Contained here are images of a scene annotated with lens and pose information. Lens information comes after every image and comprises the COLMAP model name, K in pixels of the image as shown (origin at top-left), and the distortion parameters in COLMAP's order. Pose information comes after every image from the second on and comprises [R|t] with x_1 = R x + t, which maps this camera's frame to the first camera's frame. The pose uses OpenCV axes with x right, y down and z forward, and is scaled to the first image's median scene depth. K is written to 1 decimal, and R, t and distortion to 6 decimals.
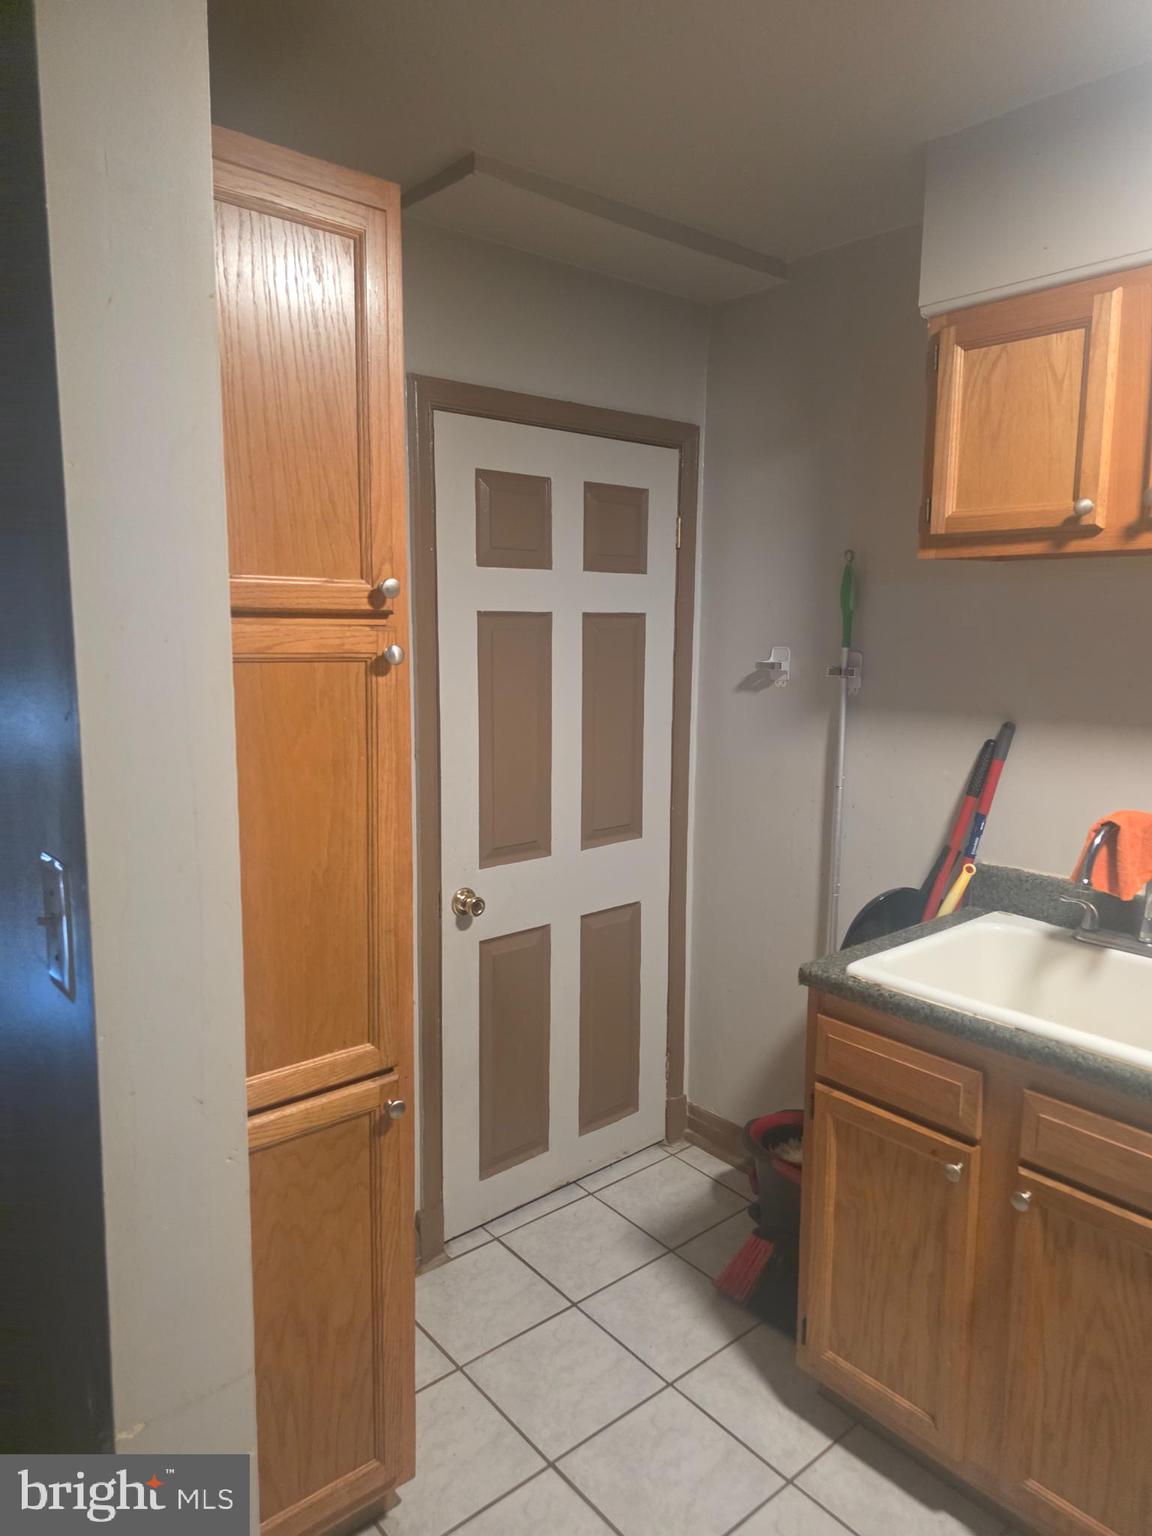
lens RADIAL K [[1044.6, 0, 574.6], [0, 1044.6, 769.1], [0, 0, 1]] dist [0.053428, -0.035931]
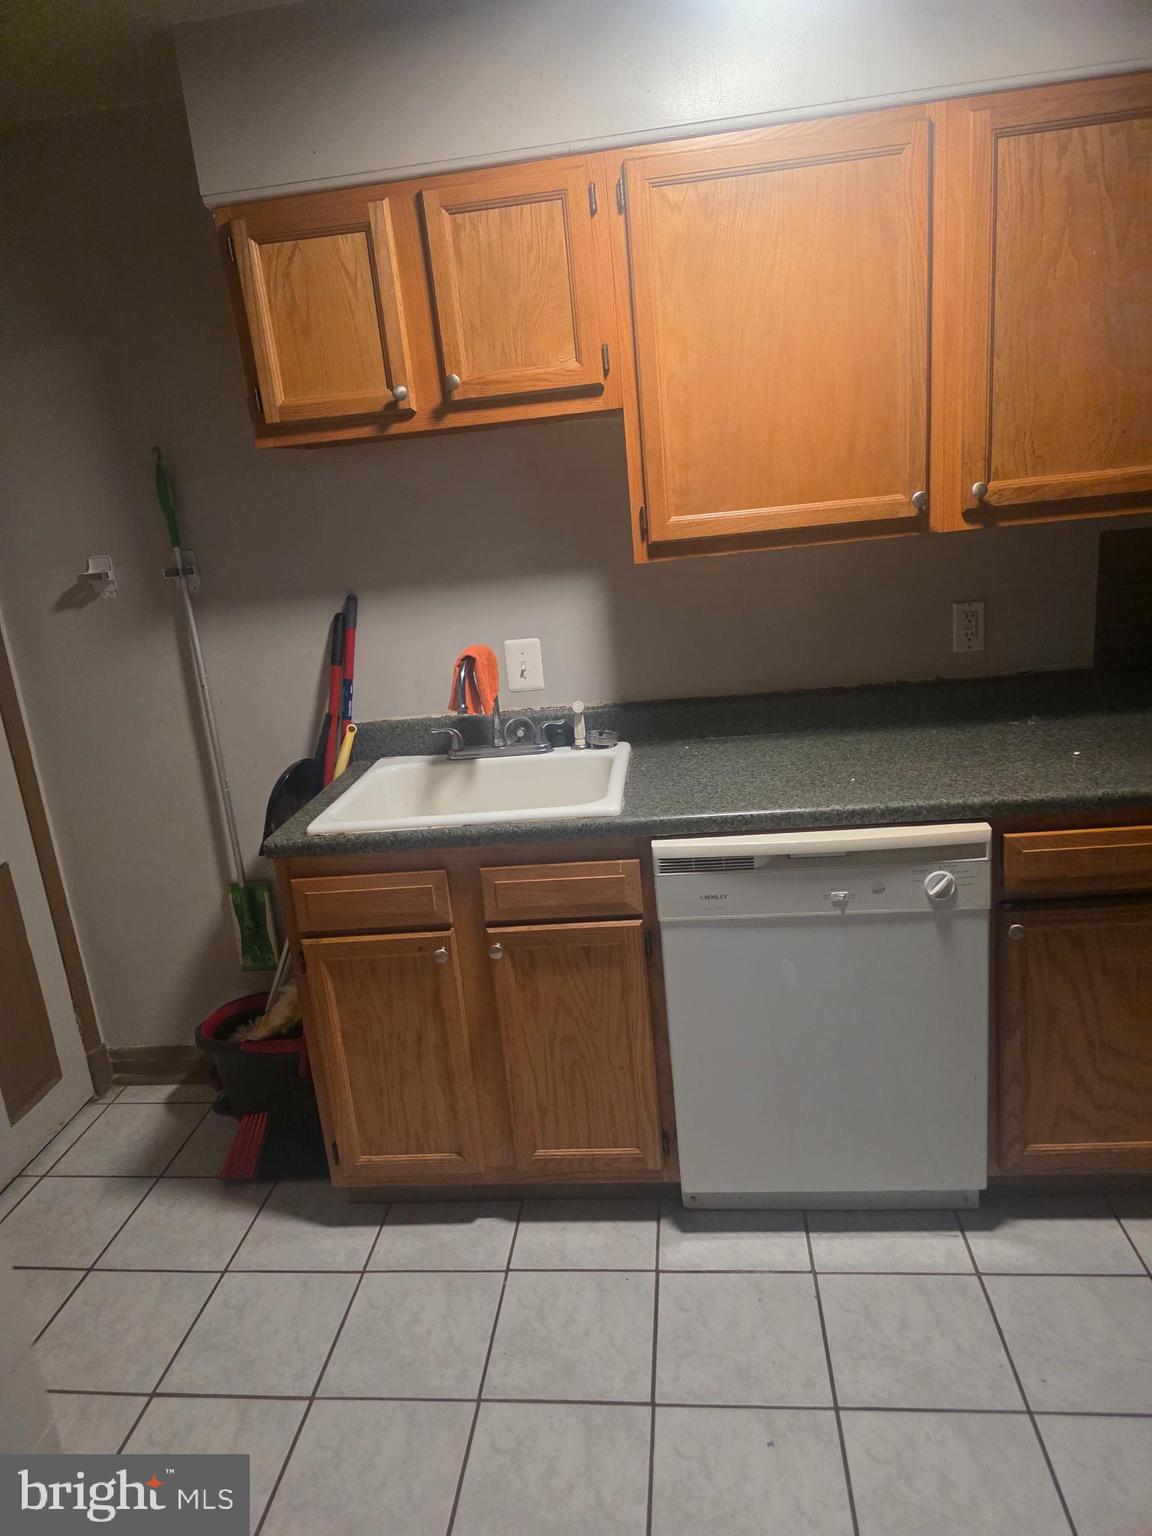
lens RADIAL K [[1068.1, 0, 552.5], [0, 1068.1, 807.7], [0, 0, 1]] dist [0.073780, -0.068632]
pose [[0.721316, -0.266970, 0.639086, -0.264397], [0.202003, 0.963700, 0.174578, 0.021263], [-0.662494, 0.003171, 0.749061, -0.017756]]
